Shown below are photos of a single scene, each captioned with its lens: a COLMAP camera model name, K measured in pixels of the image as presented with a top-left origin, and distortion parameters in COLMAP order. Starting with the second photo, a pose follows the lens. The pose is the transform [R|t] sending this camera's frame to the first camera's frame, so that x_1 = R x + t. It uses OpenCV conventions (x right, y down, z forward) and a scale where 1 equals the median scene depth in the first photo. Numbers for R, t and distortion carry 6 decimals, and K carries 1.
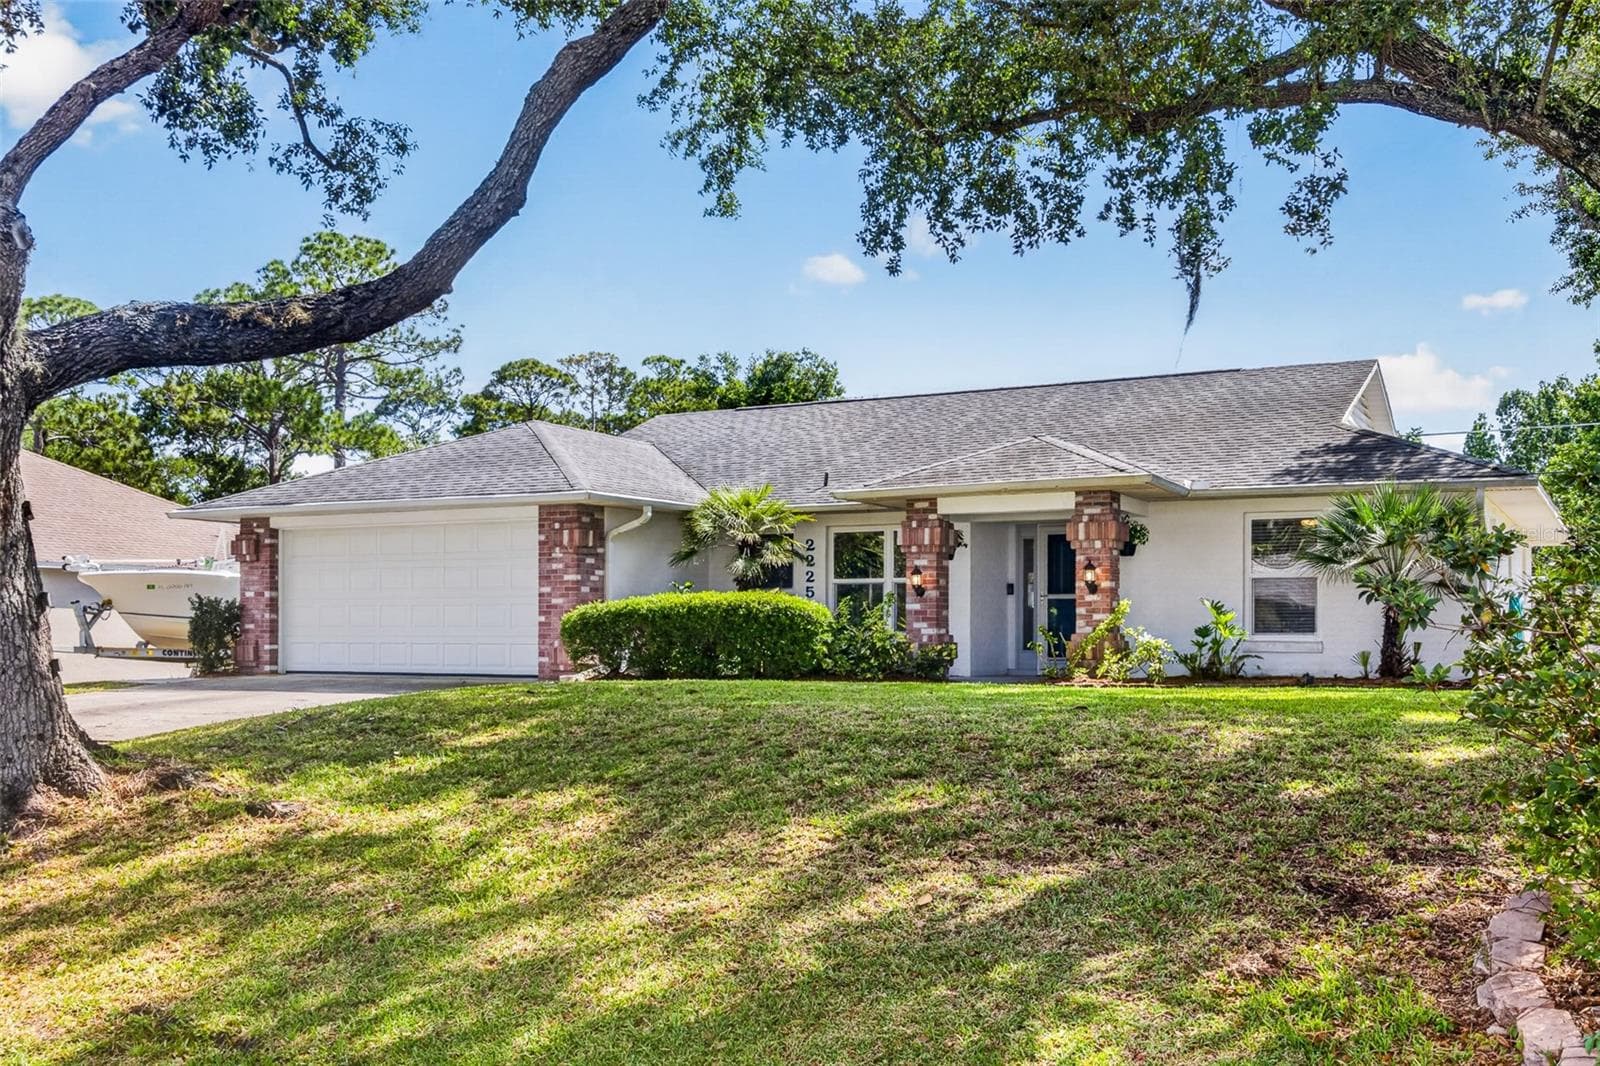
lens RADIAL K [[1580.6, 0, 824.8], [0, 1580.6, 631.0], [0, 0, 1]] dist [0.014076, -0.008826]
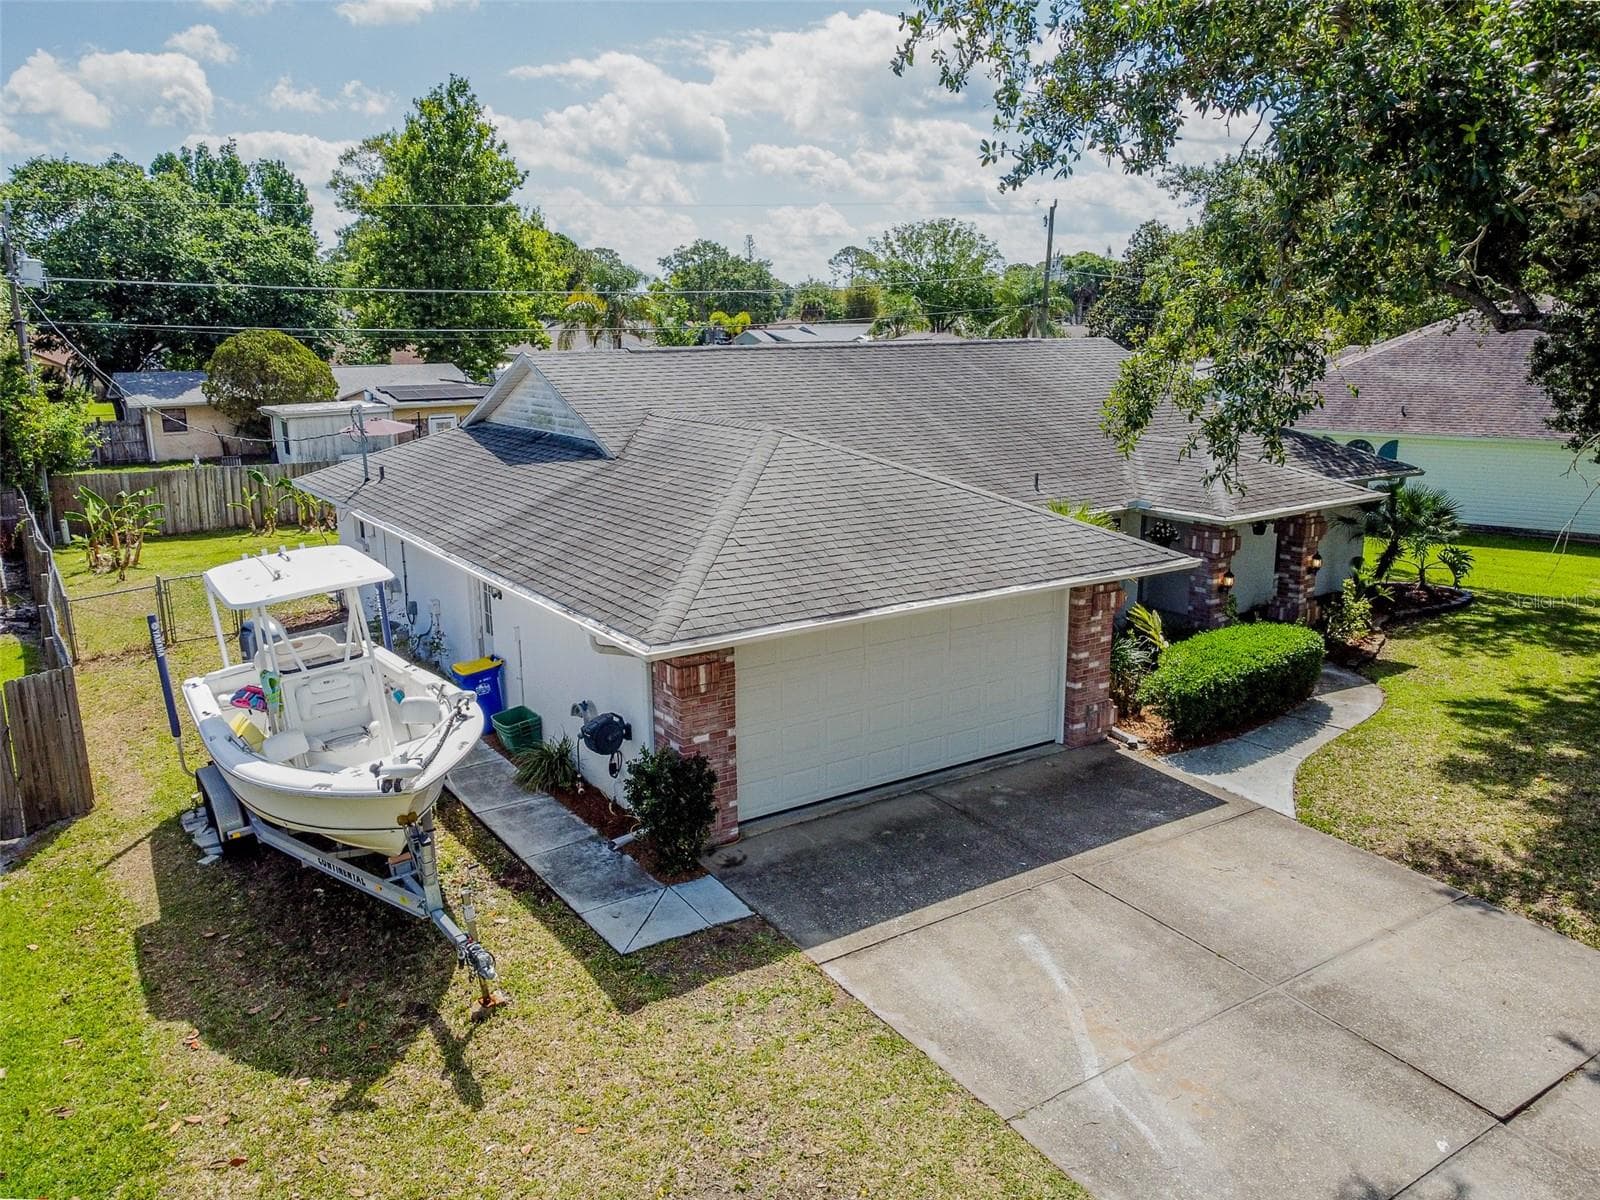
lens RADIAL K [[1255.5, 0, 800.0], [0, 1255.5, 600.0], [0, 0, 1]] dist [-0.030205, 0.047418]
pose [[0.480264, -0.200816, 0.853826, -1.168529], [0.006634, 0.974242, 0.225406, -0.299449], [-0.877099, -0.102590, 0.469226, 1.055120]]
